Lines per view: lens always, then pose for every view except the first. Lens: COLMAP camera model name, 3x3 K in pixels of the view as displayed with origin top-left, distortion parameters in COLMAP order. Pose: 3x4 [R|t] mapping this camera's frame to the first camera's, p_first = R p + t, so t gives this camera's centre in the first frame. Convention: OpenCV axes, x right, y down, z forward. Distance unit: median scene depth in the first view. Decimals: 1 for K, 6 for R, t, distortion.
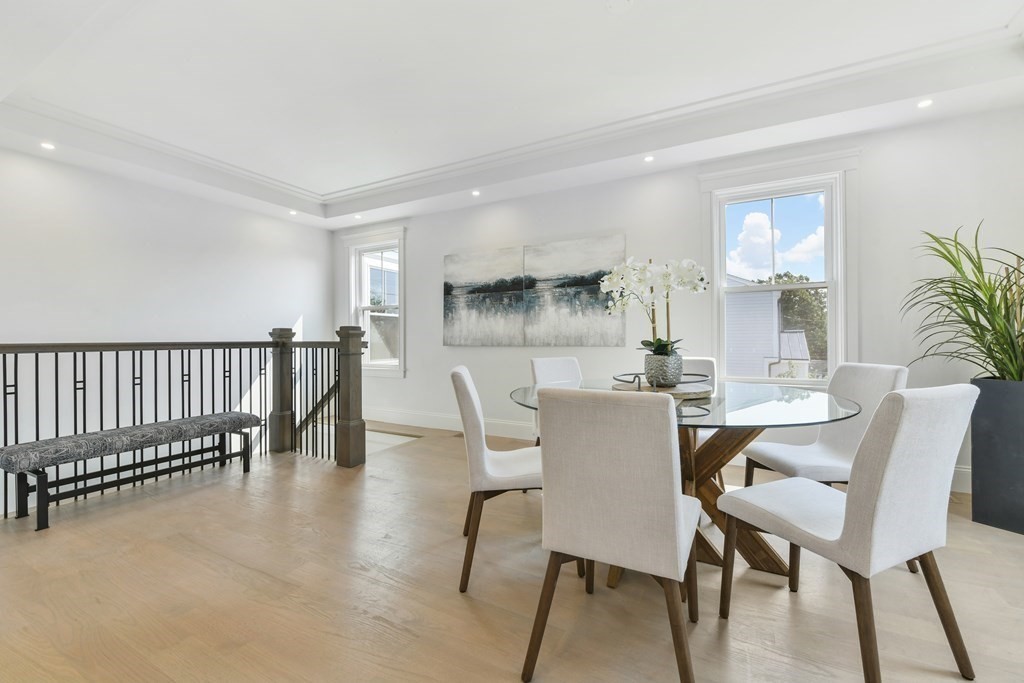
lens RADIAL K [[414.9, 0, 516.2], [0, 414.9, 341.6], [0, 0, 1]] dist [-0.002451, -0.001288]
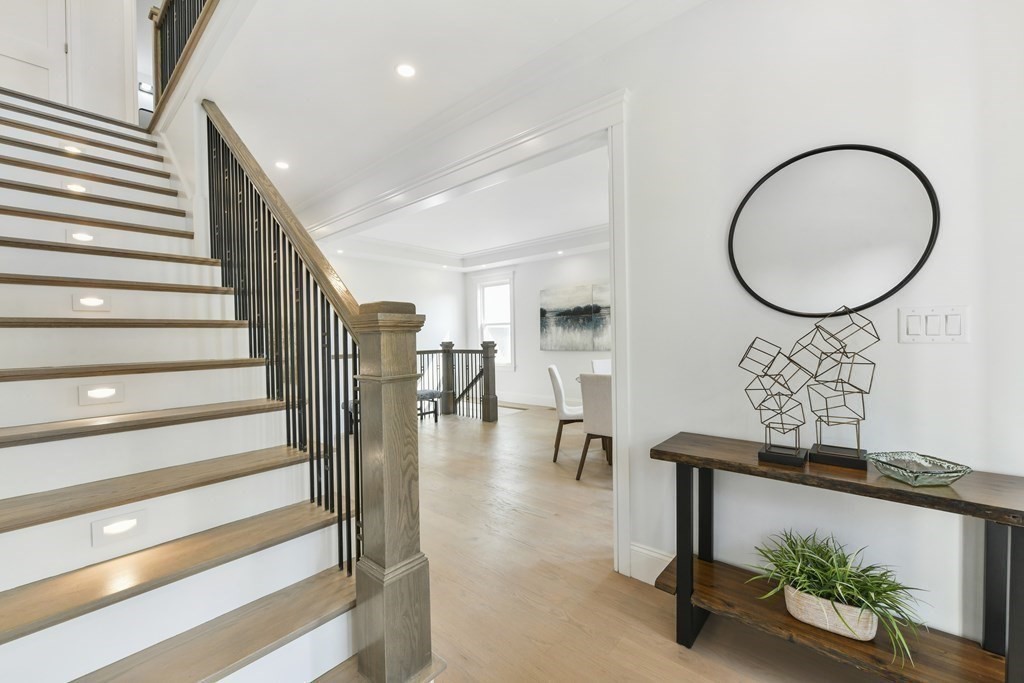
lens RADIAL K [[414.9, 0, 515.5], [0, 414.9, 340.8], [0, 0, 1]] dist [-0.002451, -0.001288]
pose [[0.976240, -0.011608, -0.216381, 0.070927], [0.013683, 0.999874, 0.008095, -0.042260], [0.216260, -0.010864, 0.976275, -0.554346]]
